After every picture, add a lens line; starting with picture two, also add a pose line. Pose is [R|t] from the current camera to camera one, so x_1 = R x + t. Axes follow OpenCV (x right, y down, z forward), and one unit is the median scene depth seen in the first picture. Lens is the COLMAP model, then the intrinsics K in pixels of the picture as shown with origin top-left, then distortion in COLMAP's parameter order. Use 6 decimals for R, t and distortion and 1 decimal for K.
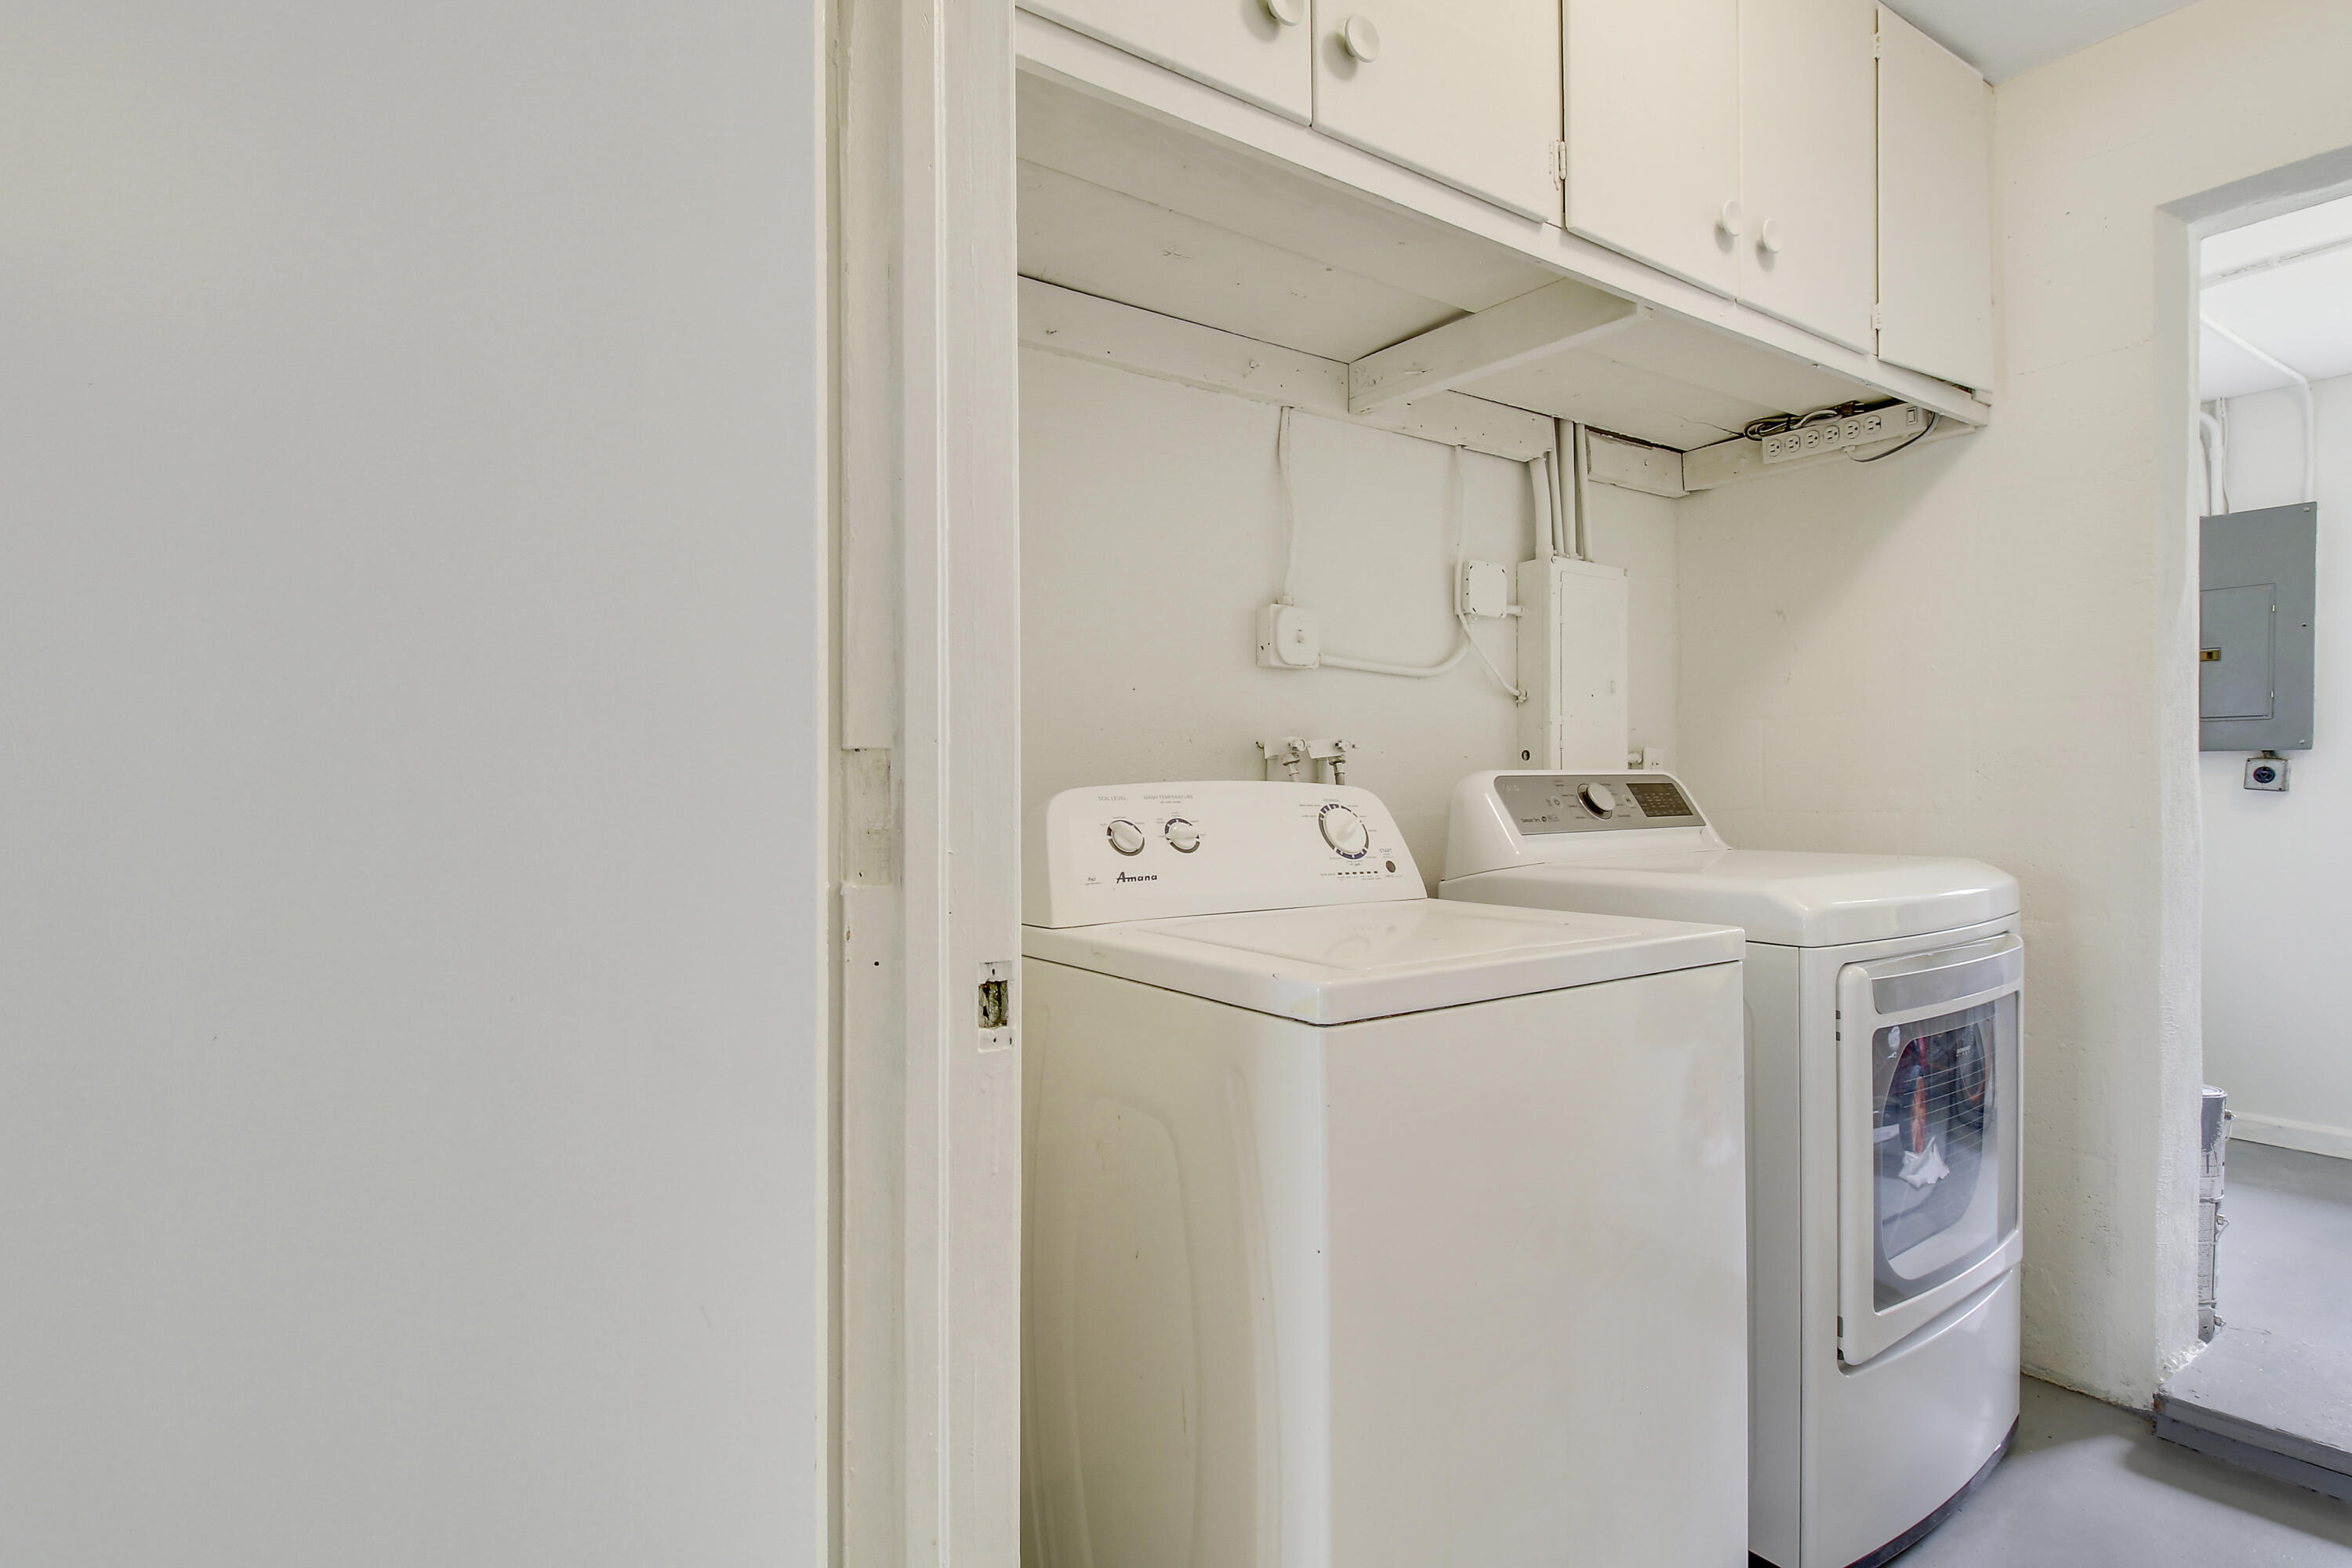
lens RADIAL K [[1131.5, 0, 1176.0], [0, 1131.5, 784.0], [0, 0, 1]] dist [-0.014176, -0.000096]
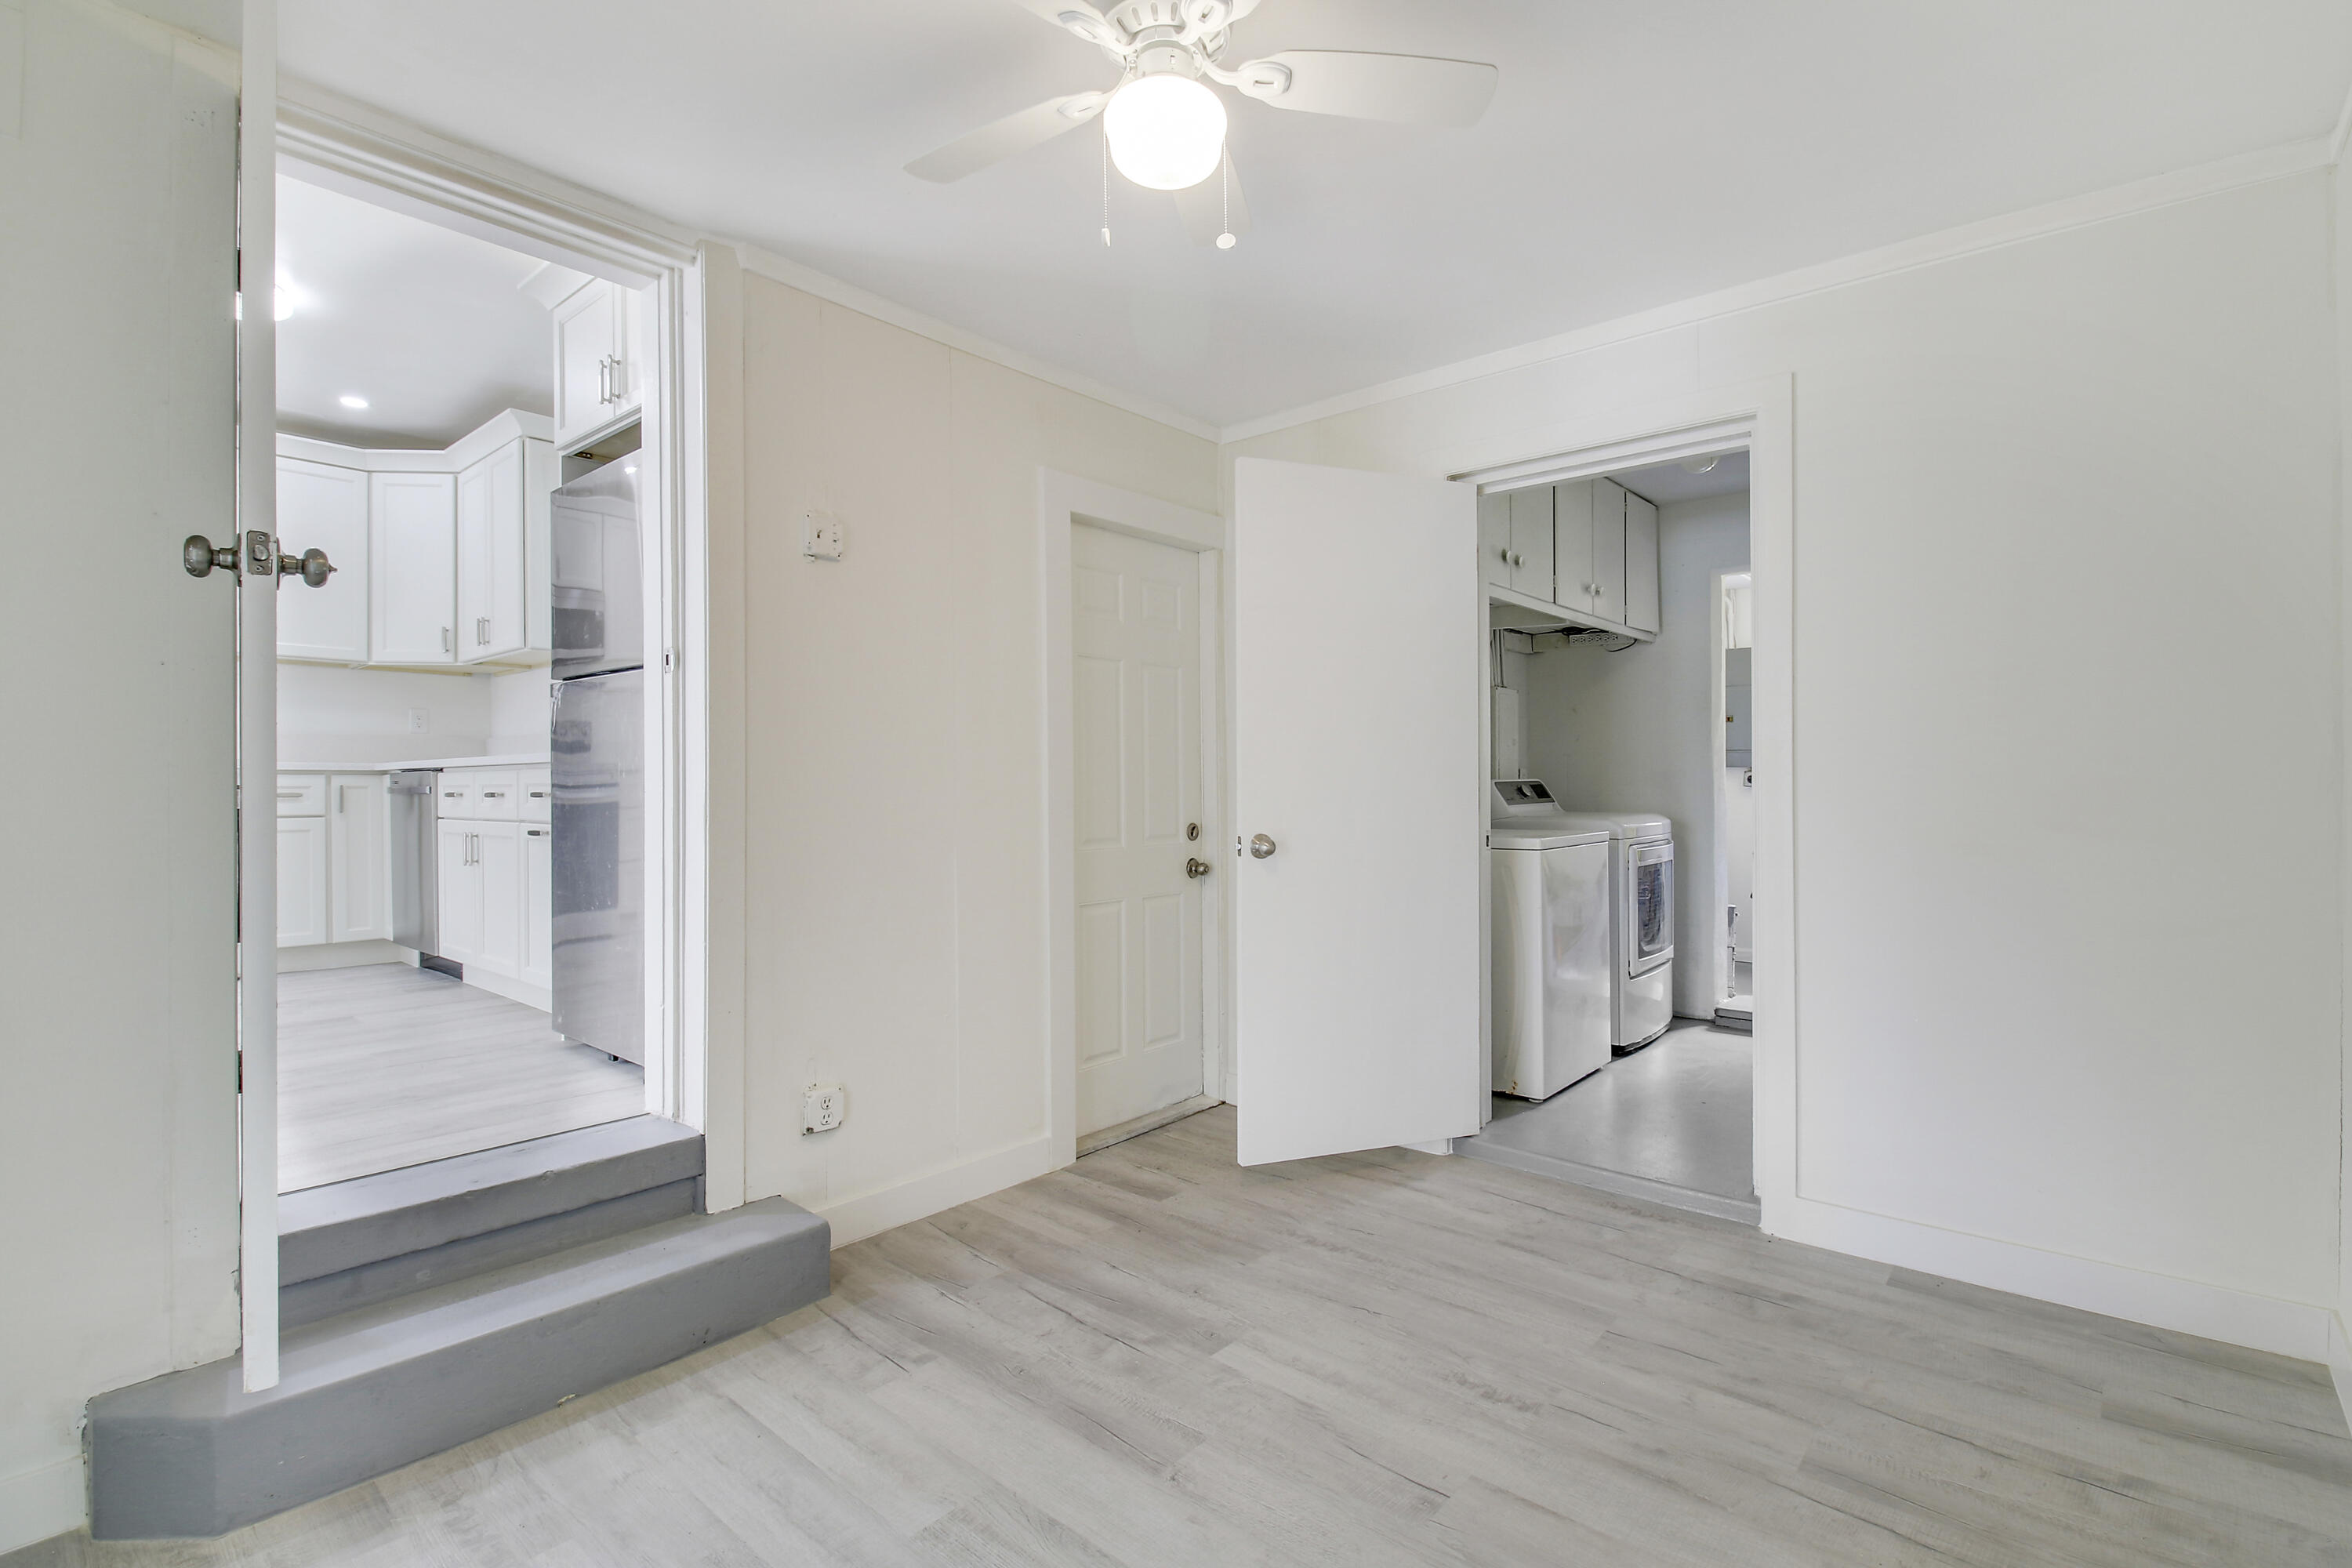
lens RADIAL K [[1131.5, 0, 1176.0], [0, 1131.5, 784.0], [0, 0, 1]] dist [-0.014176, -0.000096]
pose [[0.958565, -0.005119, 0.284827, -1.012549], [0.006008, 0.999979, -0.002248, -0.000957], [-0.284810, 0.003866, 0.958576, -1.100371]]
